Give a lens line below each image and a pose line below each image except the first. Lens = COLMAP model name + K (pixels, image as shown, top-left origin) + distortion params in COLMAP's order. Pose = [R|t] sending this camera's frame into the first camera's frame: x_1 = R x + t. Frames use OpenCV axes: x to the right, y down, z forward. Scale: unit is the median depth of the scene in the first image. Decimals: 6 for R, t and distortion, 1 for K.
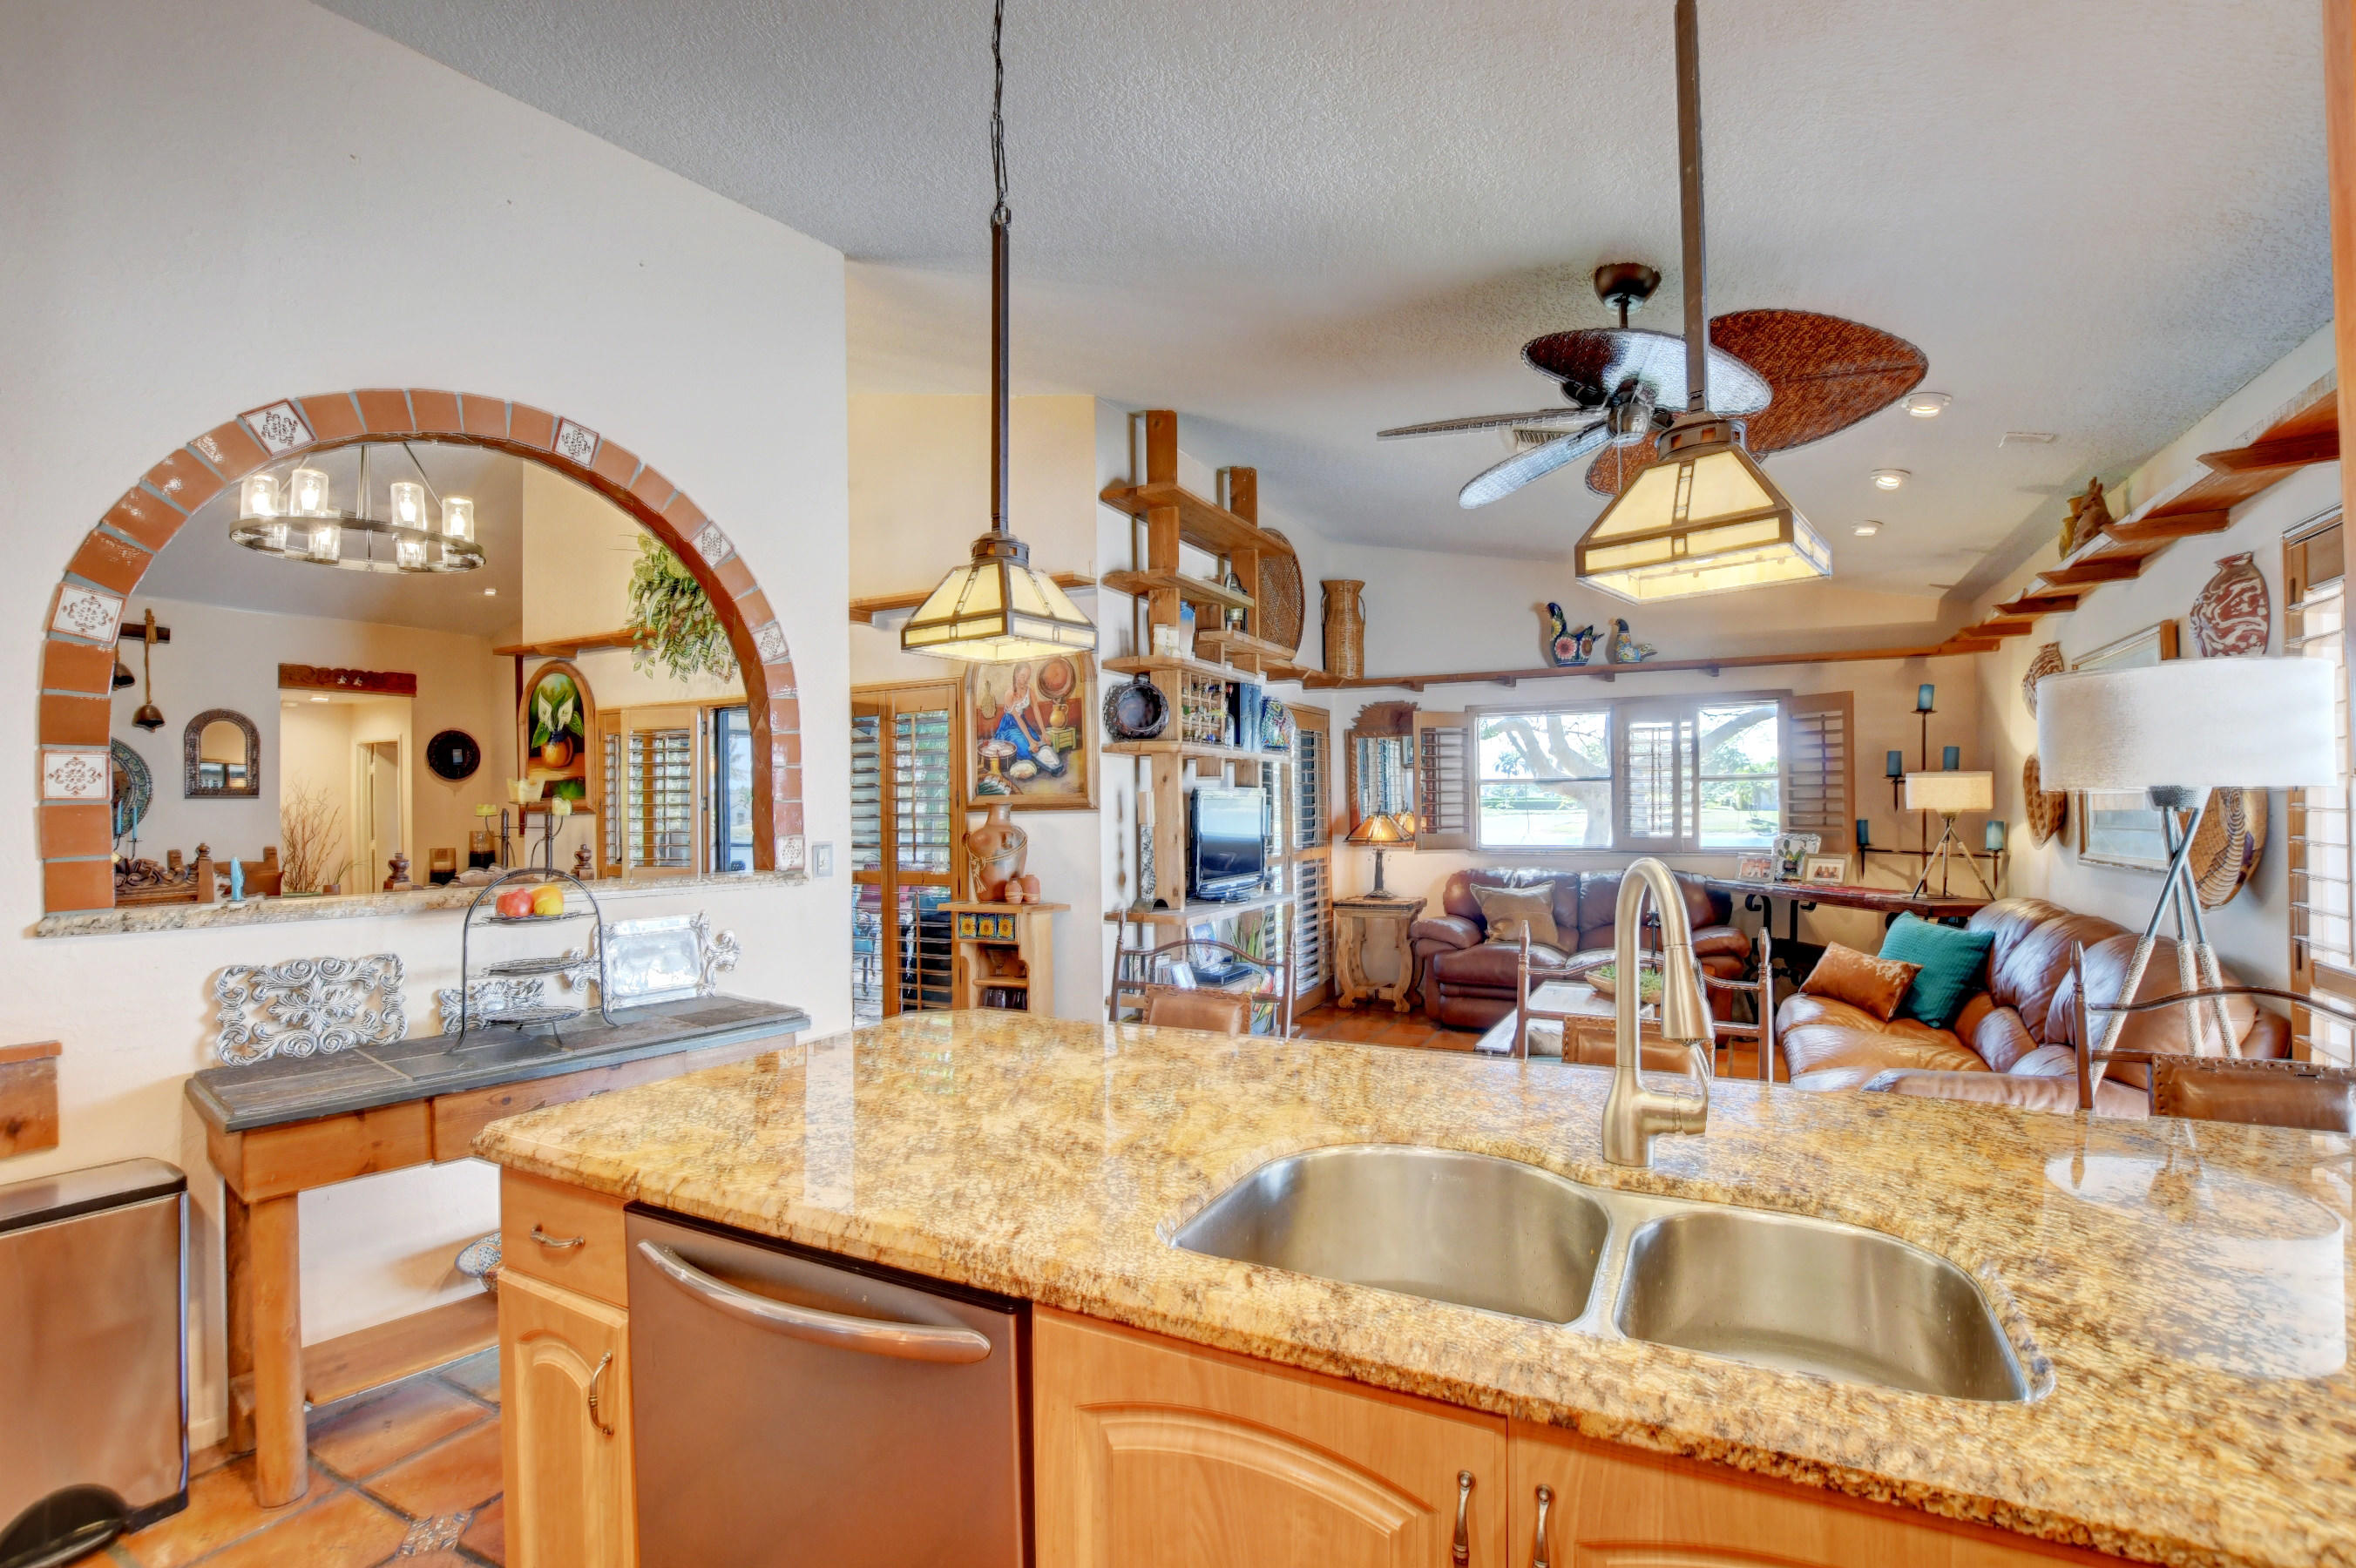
lens RADIAL K [[1036.9, 0, 1186.0], [0, 1036.9, 834.3], [0, 0, 1]] dist [-0.020096, -0.000028]
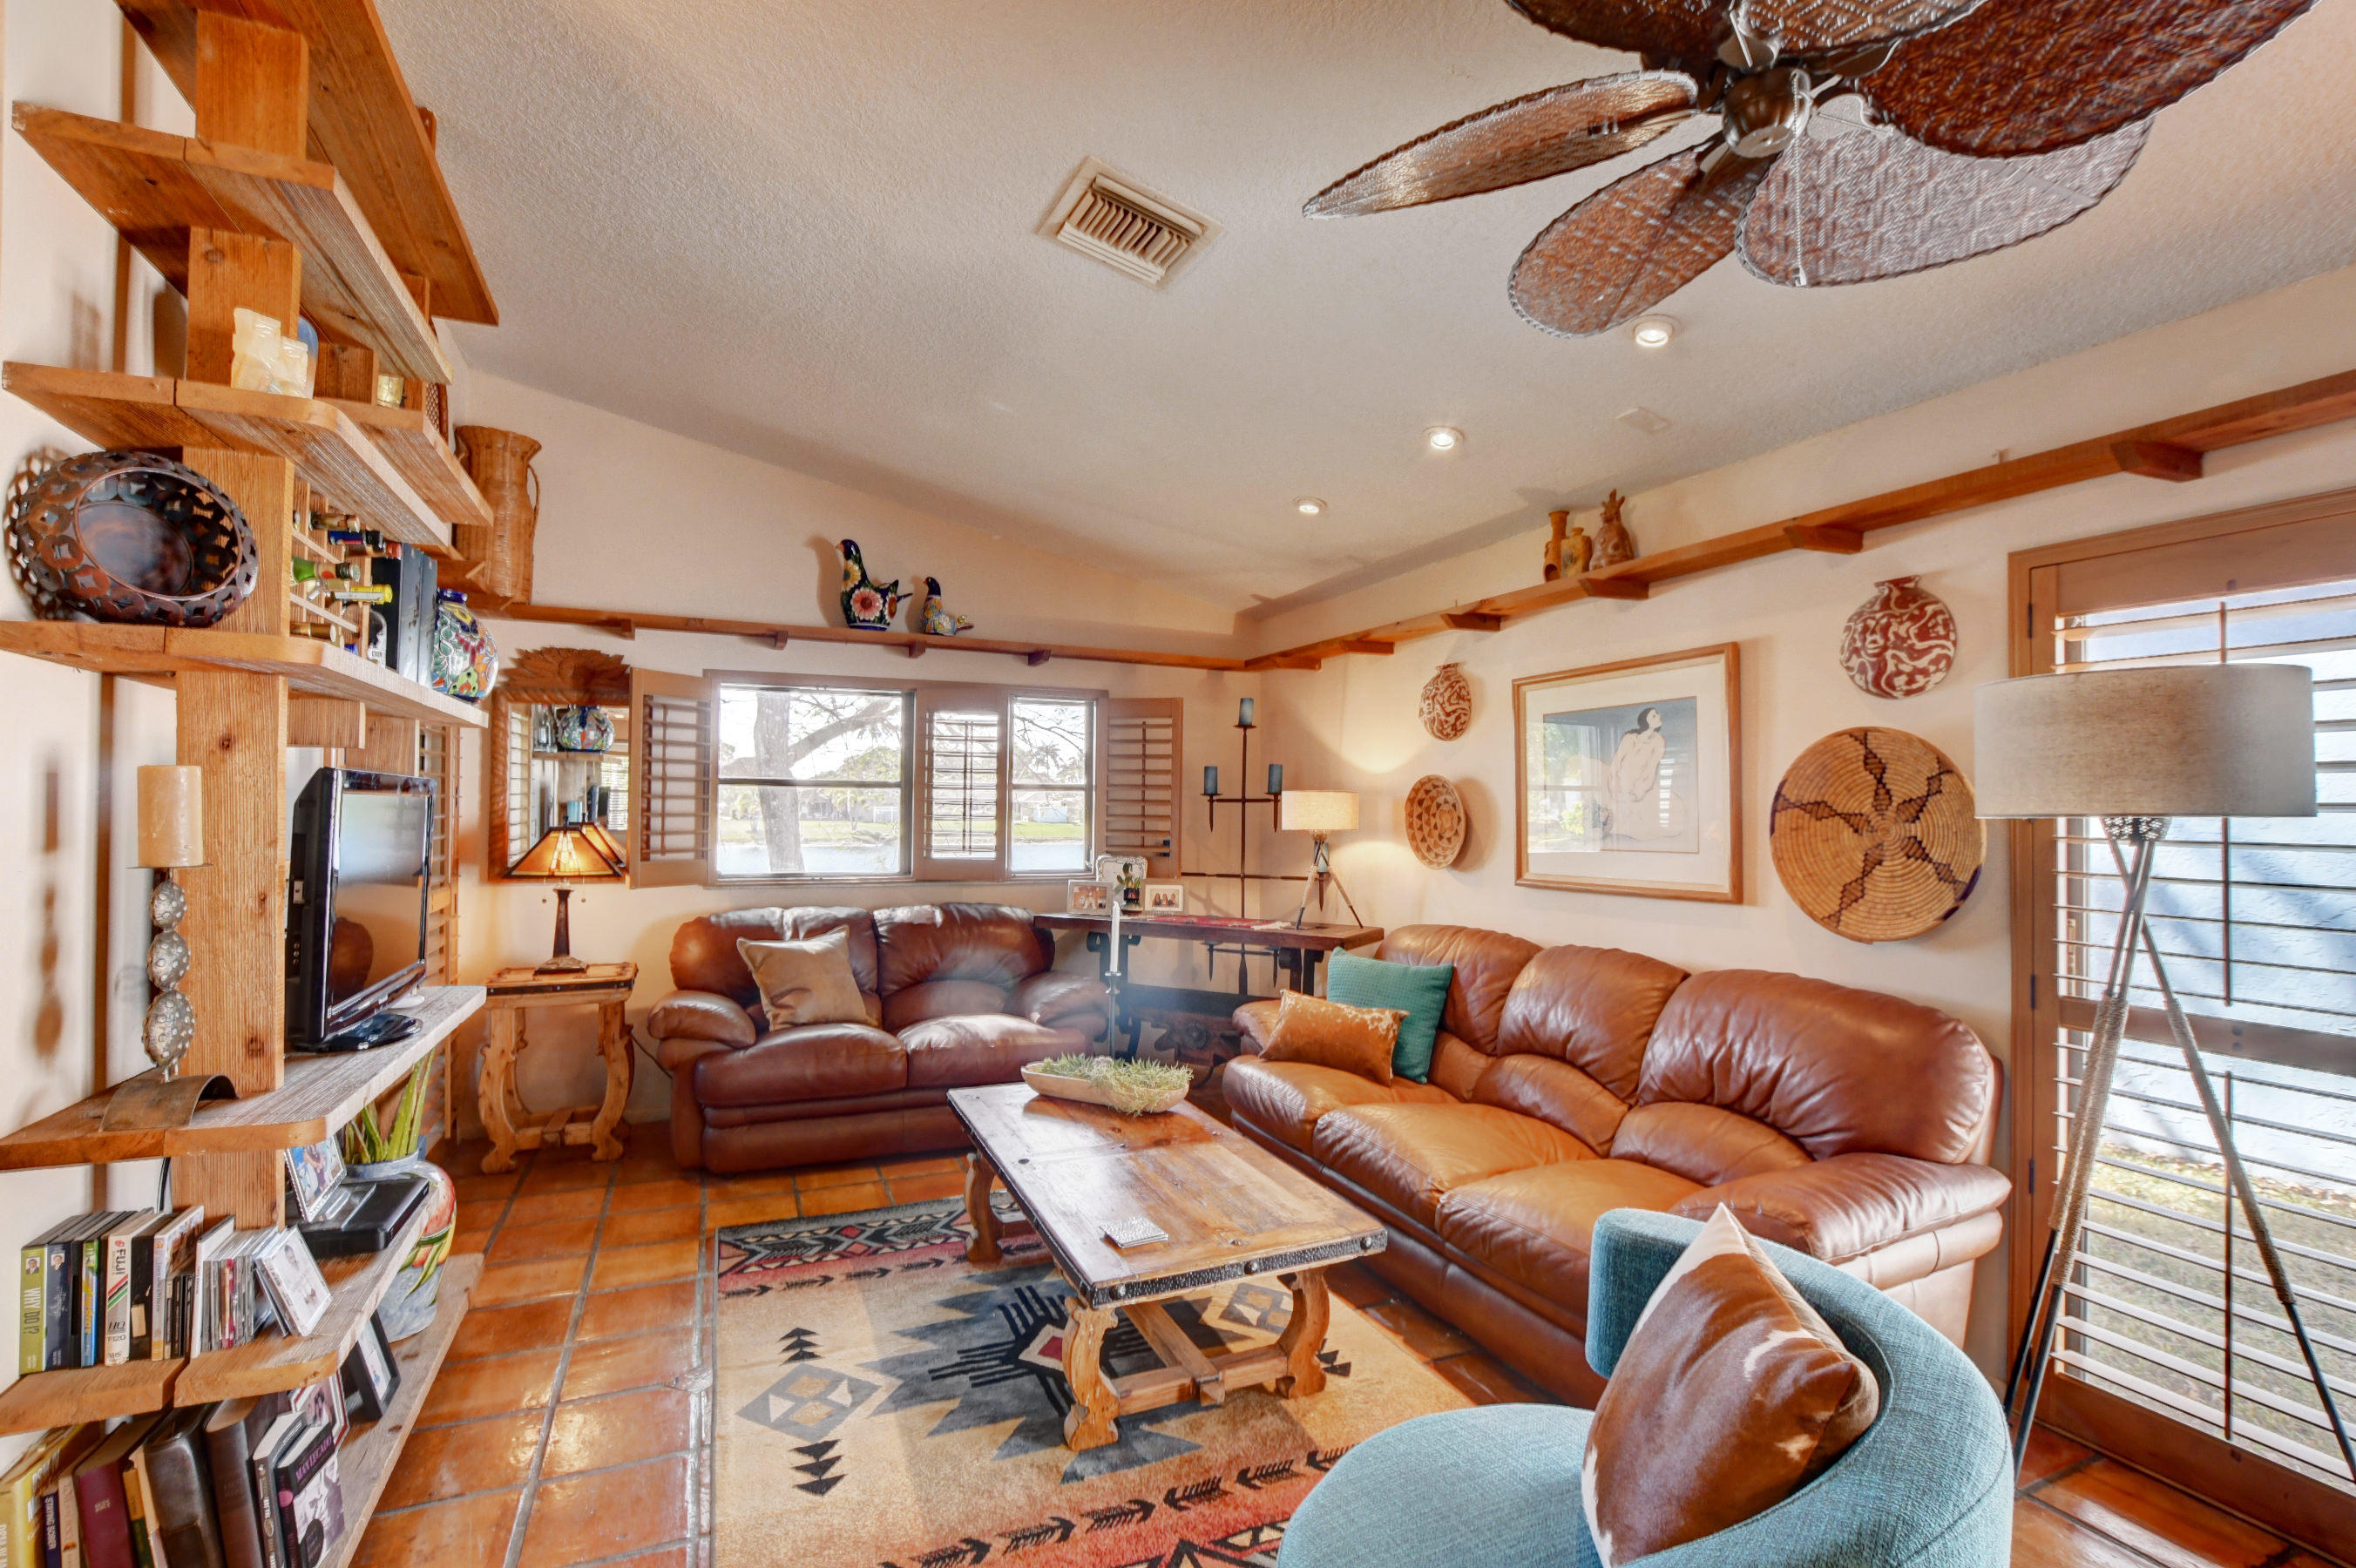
lens RADIAL K [[1061.5, 0, 1178.0], [0, 1061.5, 784.0], [0, 0, 1]] dist [-0.023306, -0.000331]
pose [[0.629753, 0.038710, 0.775830, -0.067349], [0.006386, 0.998466, -0.055002, -0.010635], [-0.776769, 0.039592, 0.628540, 0.359678]]
